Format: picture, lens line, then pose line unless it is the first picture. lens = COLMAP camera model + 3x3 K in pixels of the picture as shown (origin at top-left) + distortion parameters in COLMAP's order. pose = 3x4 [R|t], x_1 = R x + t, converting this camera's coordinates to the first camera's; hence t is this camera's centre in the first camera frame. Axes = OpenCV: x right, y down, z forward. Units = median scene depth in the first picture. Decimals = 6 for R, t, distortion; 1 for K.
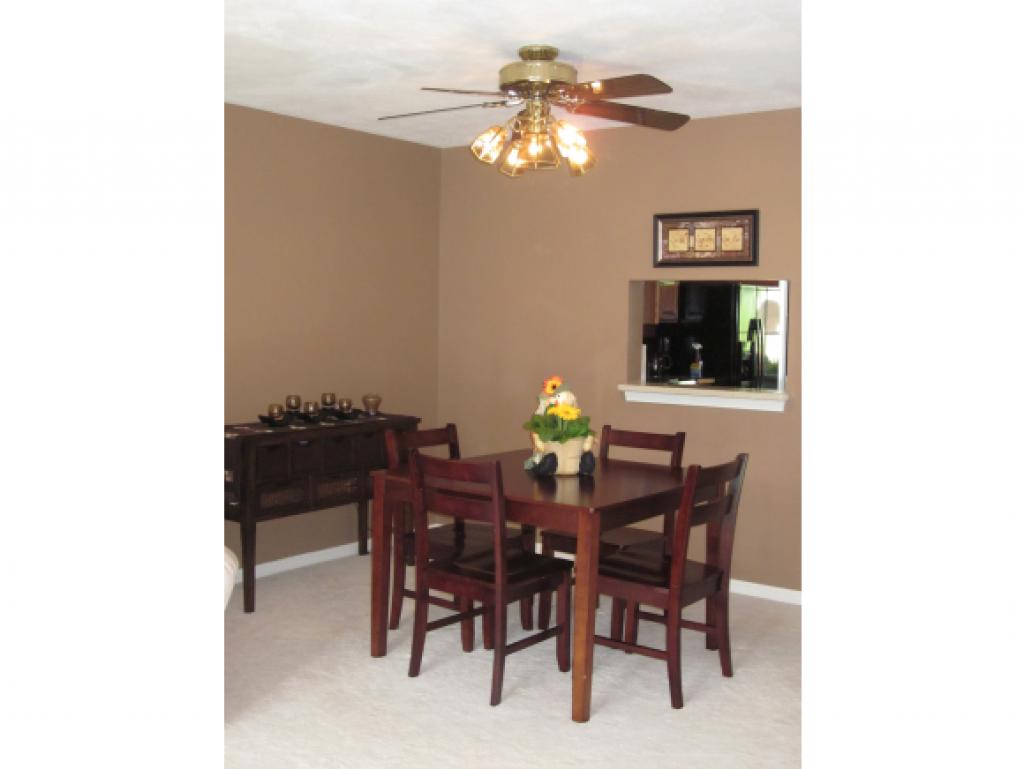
lens RADIAL K [[1044.5, 0, 512.0], [0, 1044.5, 384.5], [0, 0, 1]] dist [-0.051203, 0.000710]
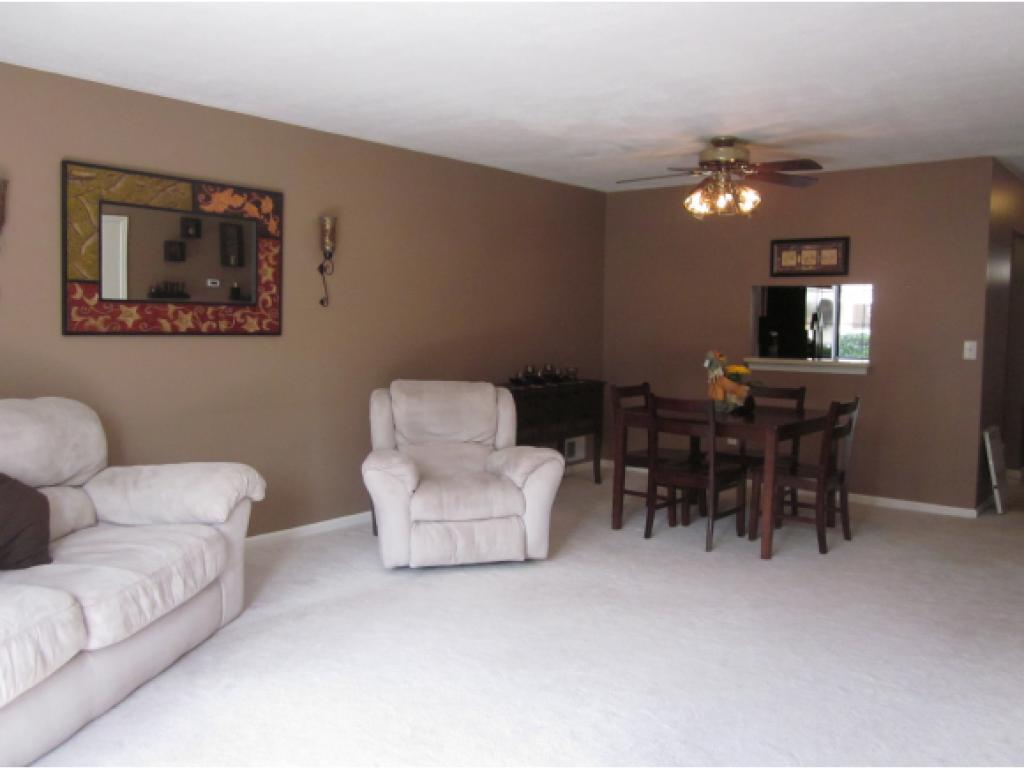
lens RADIAL K [[871.2, 0, 514.1], [0, 871.2, 380.8], [0, 0, 1]] dist [-0.009917, -0.001956]
pose [[0.998750, -0.003604, -0.049844, -0.185753], [0.004133, 0.999936, 0.010509, 0.021229], [0.049803, -0.010702, 0.998702, -0.267430]]
